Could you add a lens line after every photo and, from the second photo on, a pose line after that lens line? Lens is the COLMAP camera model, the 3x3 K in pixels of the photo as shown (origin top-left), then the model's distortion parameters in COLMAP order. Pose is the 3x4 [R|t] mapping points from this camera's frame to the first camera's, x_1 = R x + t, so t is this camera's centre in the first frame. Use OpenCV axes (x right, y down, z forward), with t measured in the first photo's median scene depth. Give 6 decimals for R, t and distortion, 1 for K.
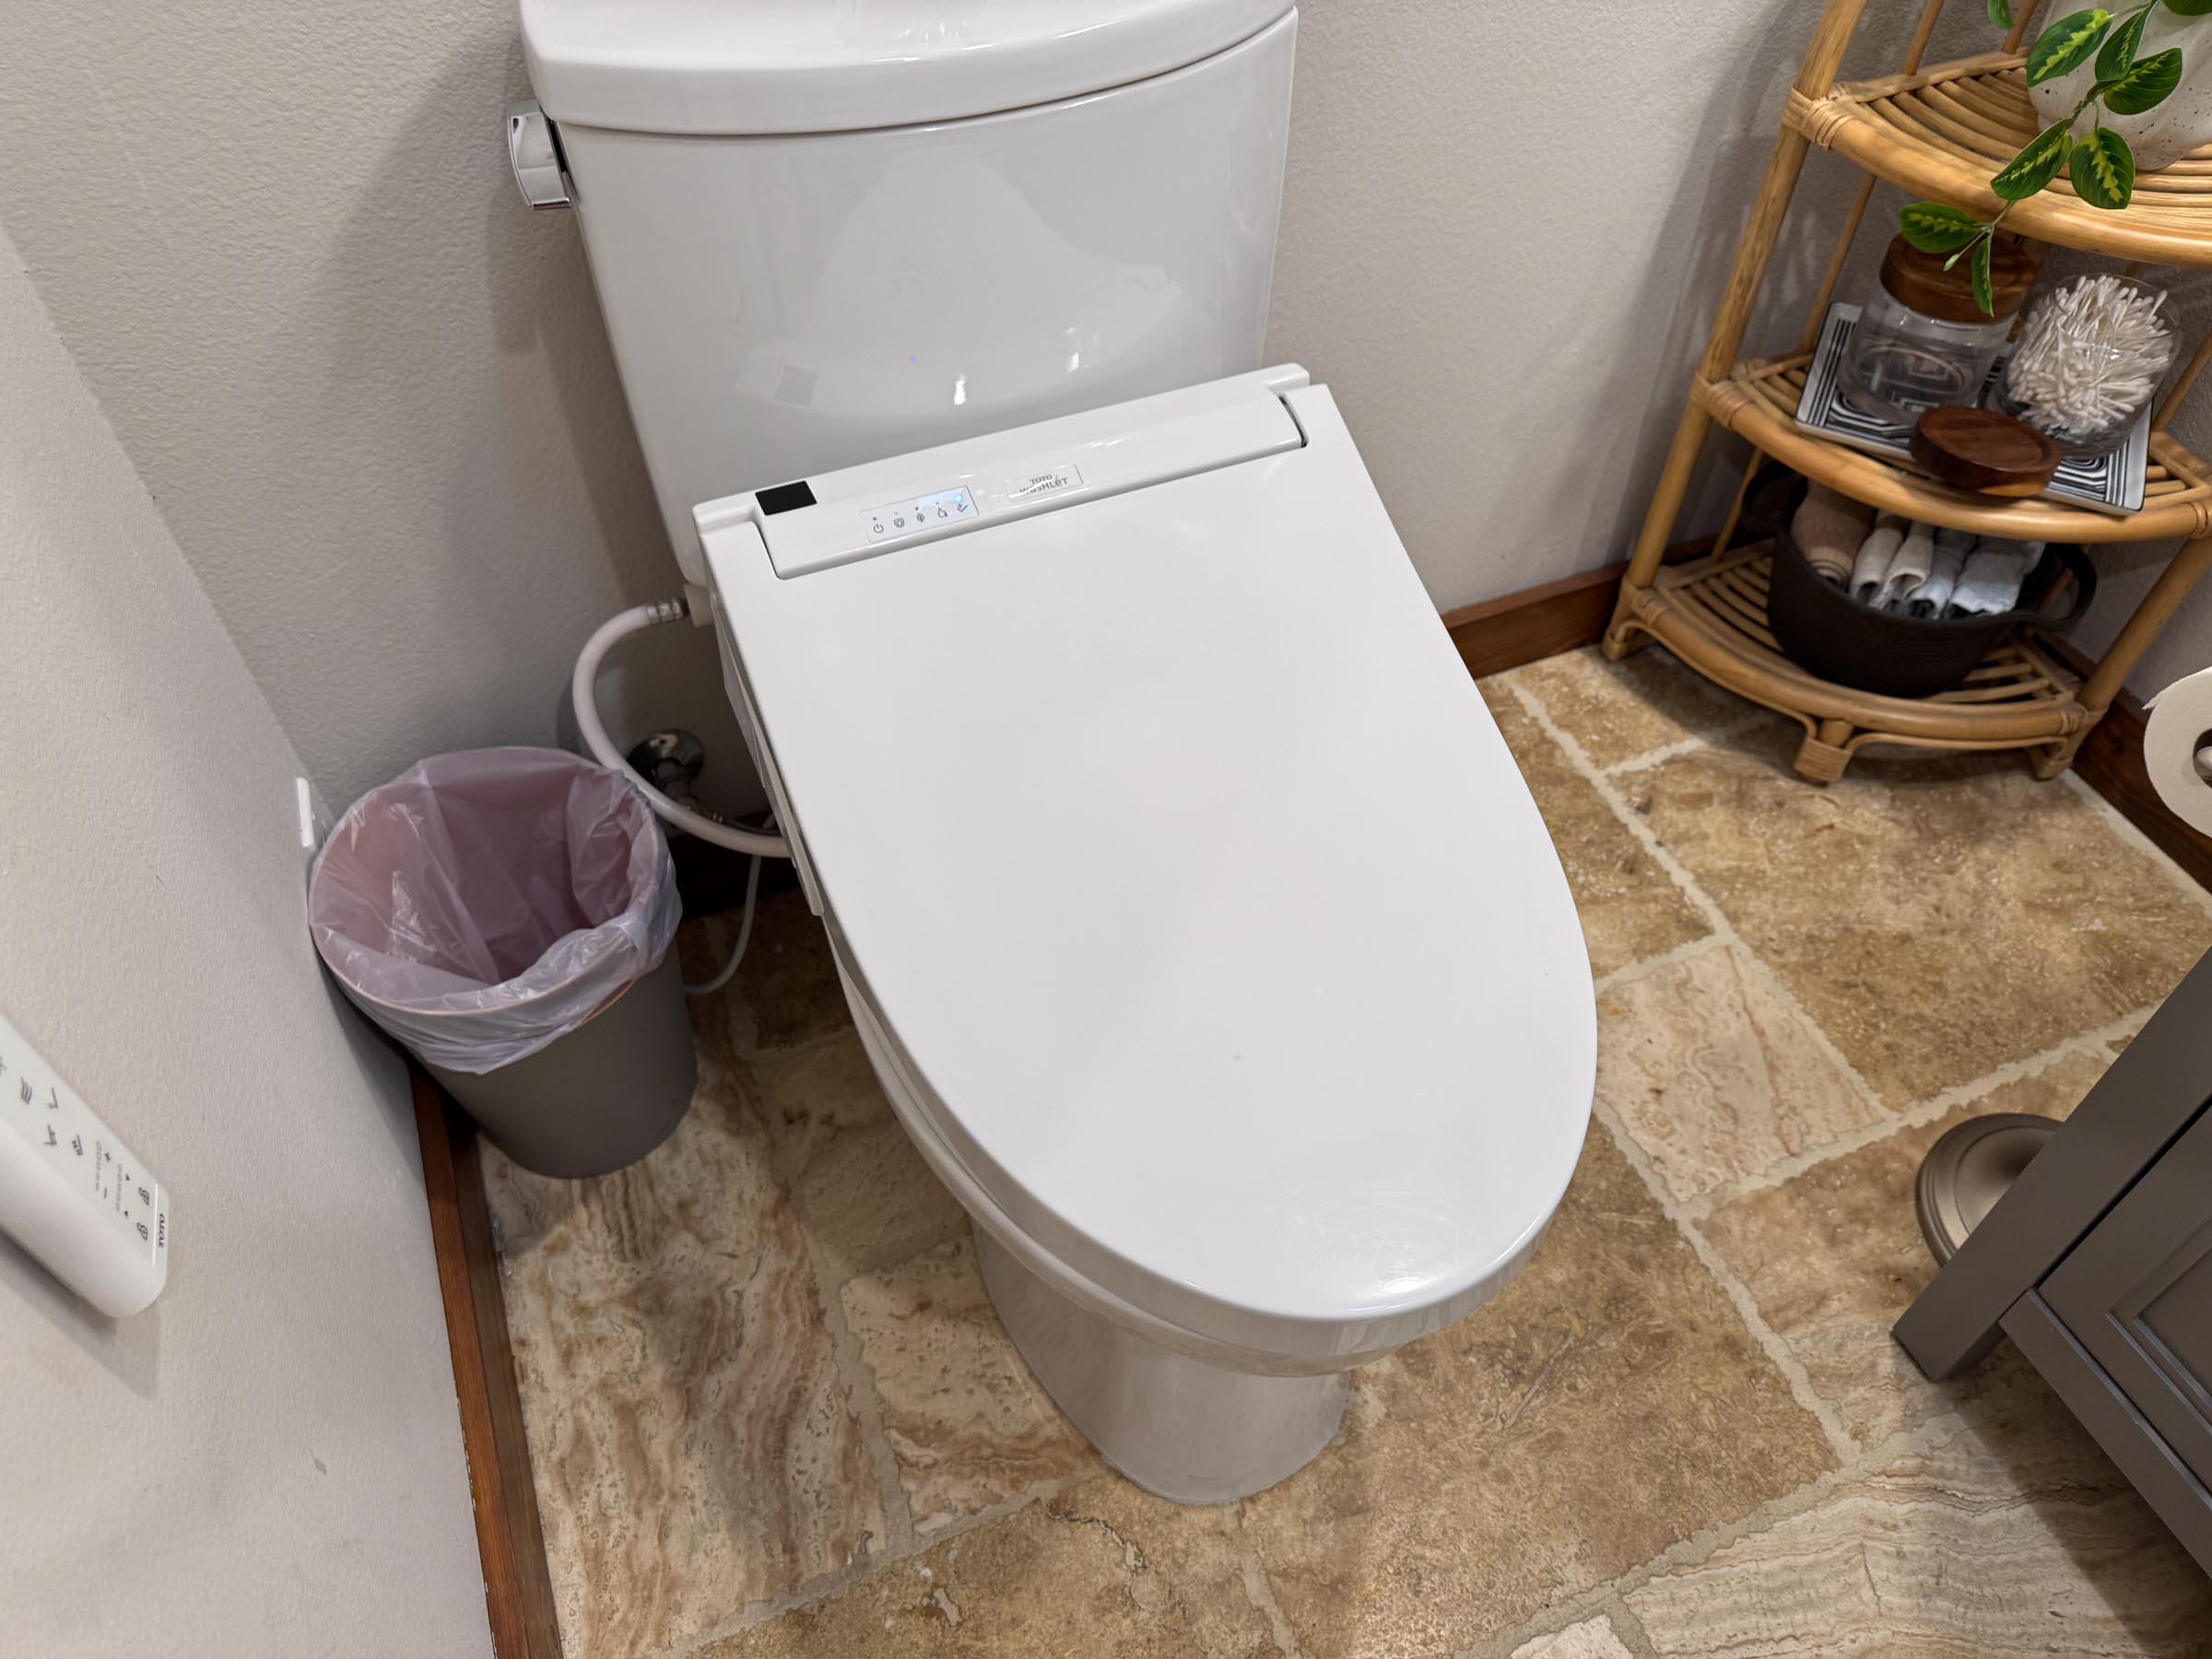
lens RADIAL K [[1638.4, 0, 1096.2], [0, 1638.4, 862.9], [0, 0, 1]] dist [0.002068, -0.008961]
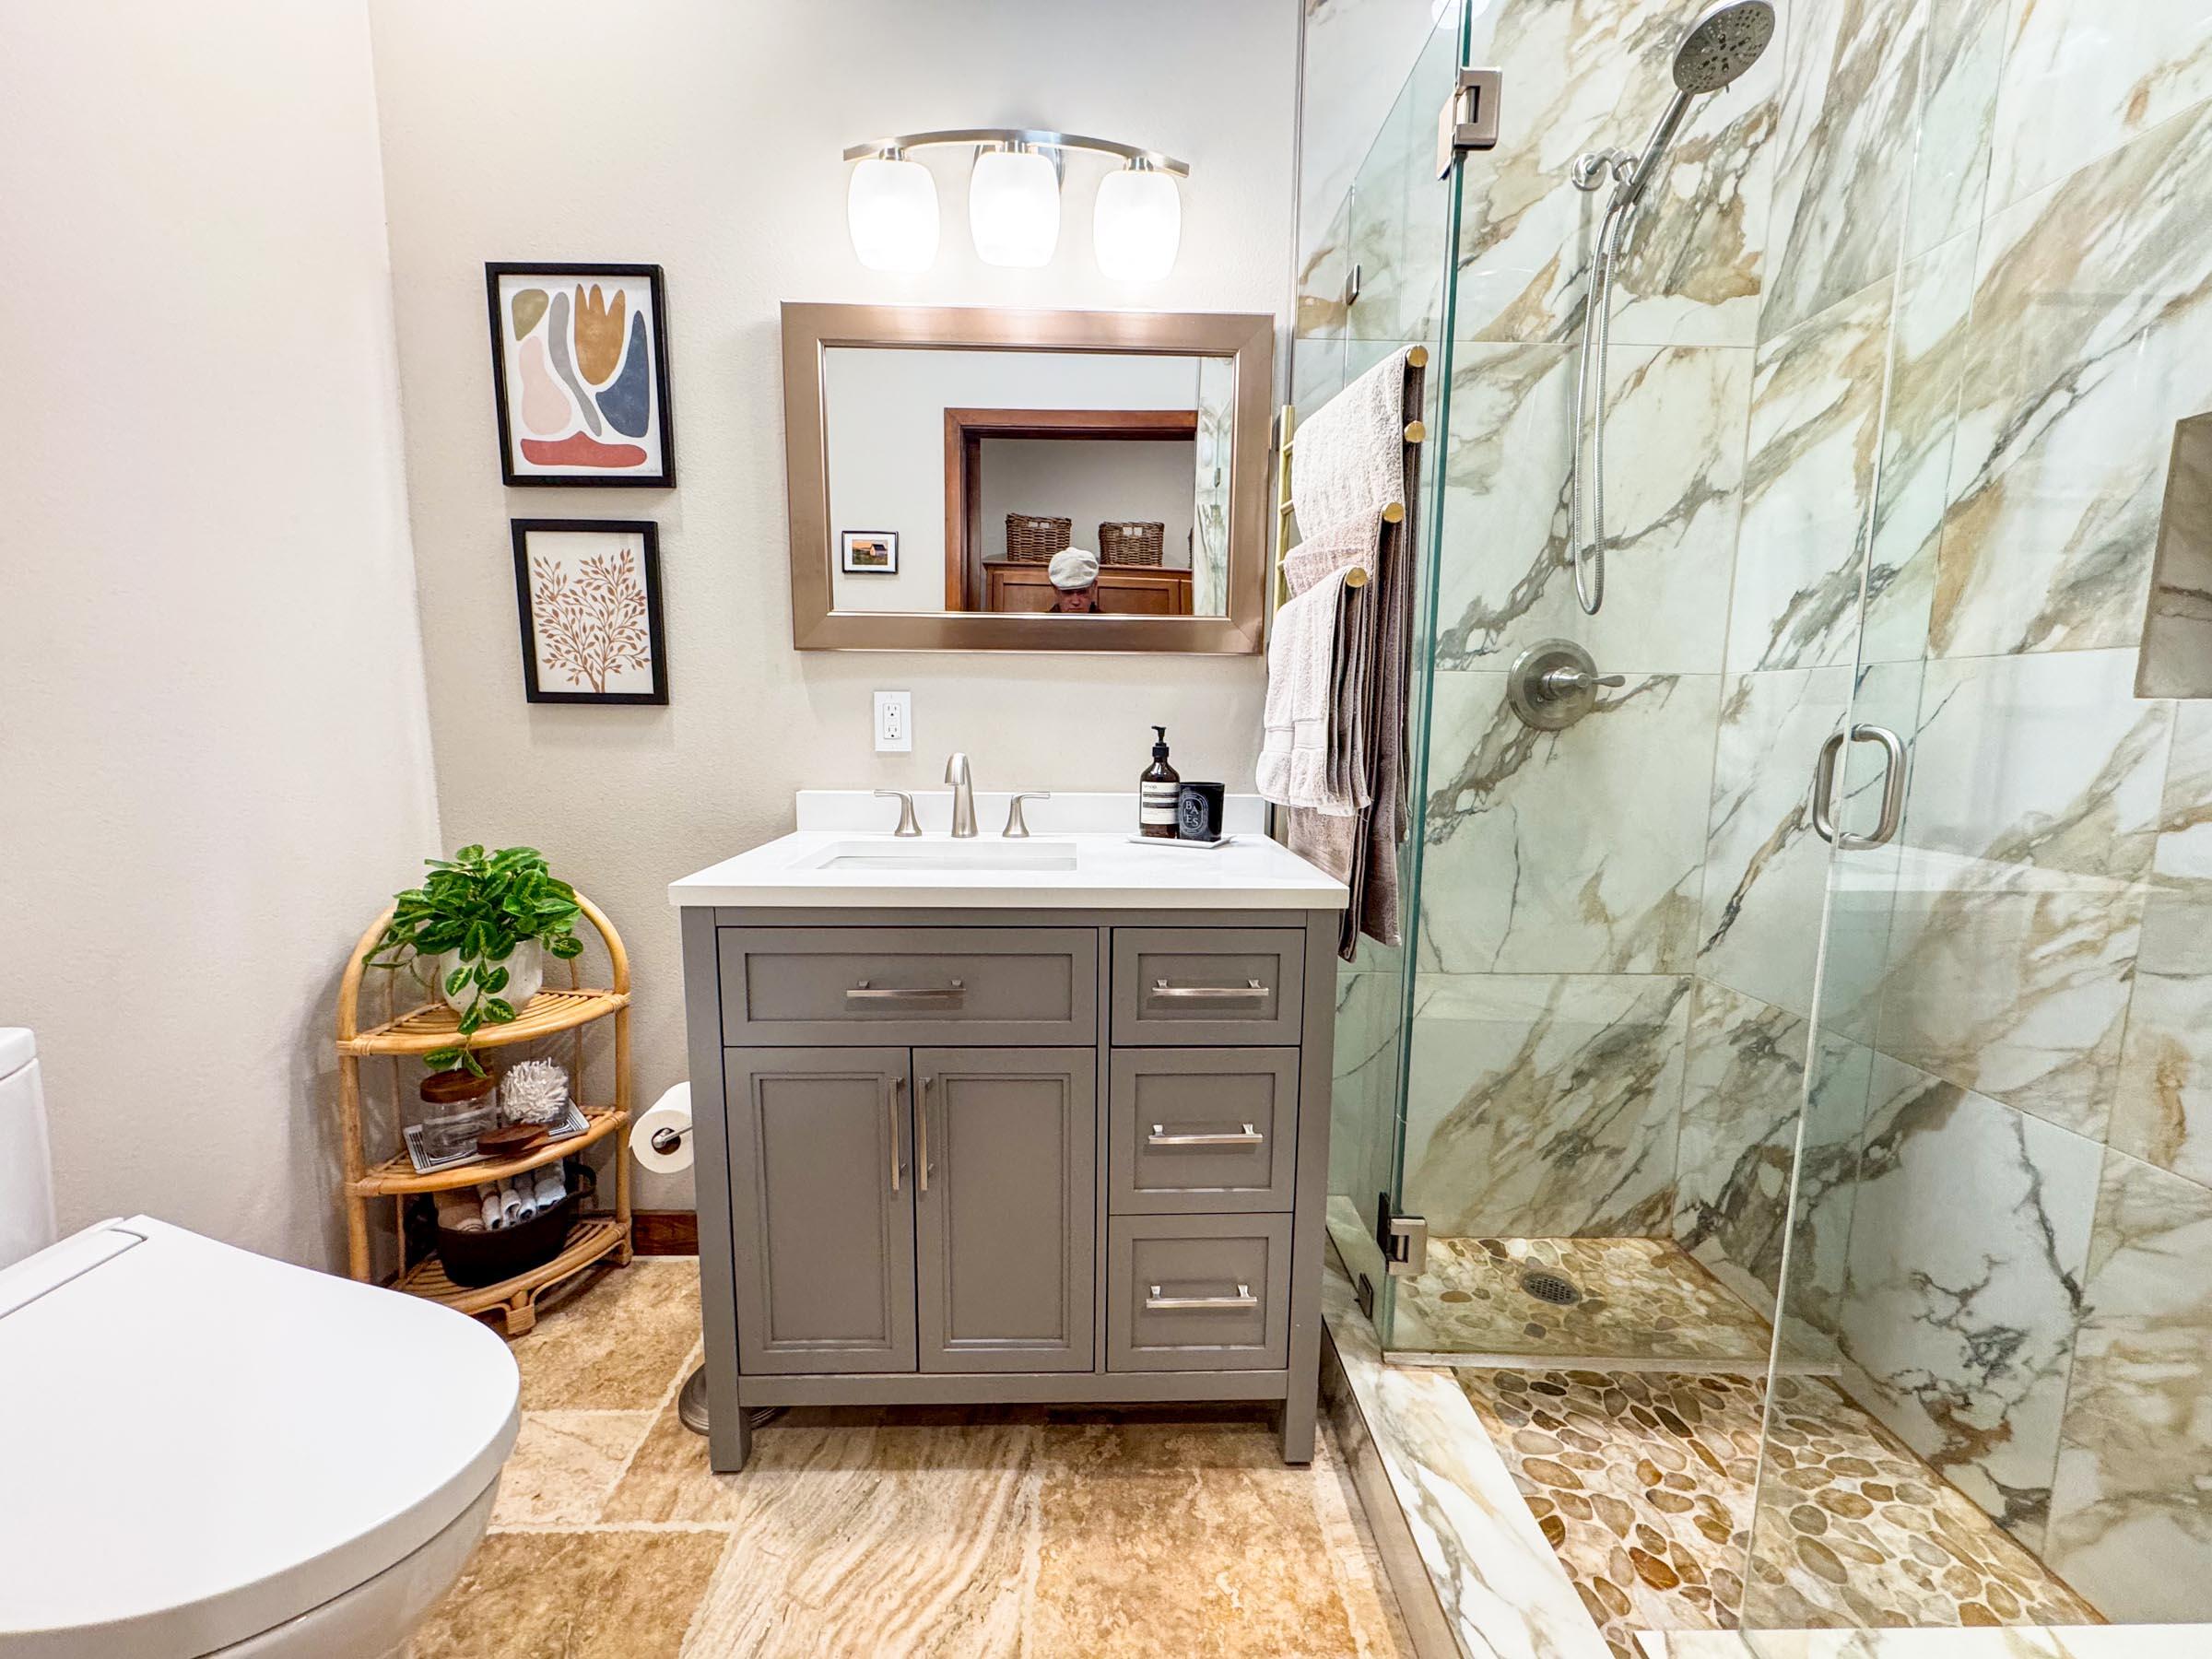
lens RADIAL K [[794.8, 0, 1059.3], [0, 794.8, 832.2], [0, 0, 1]] dist [0.000293, -0.000039]
pose [[0.358327, -0.117014, 0.926234, -0.165947], [0.692988, 0.698145, -0.179893, 0.177395], [-0.625596, 0.706330, 0.331253, -0.153052]]
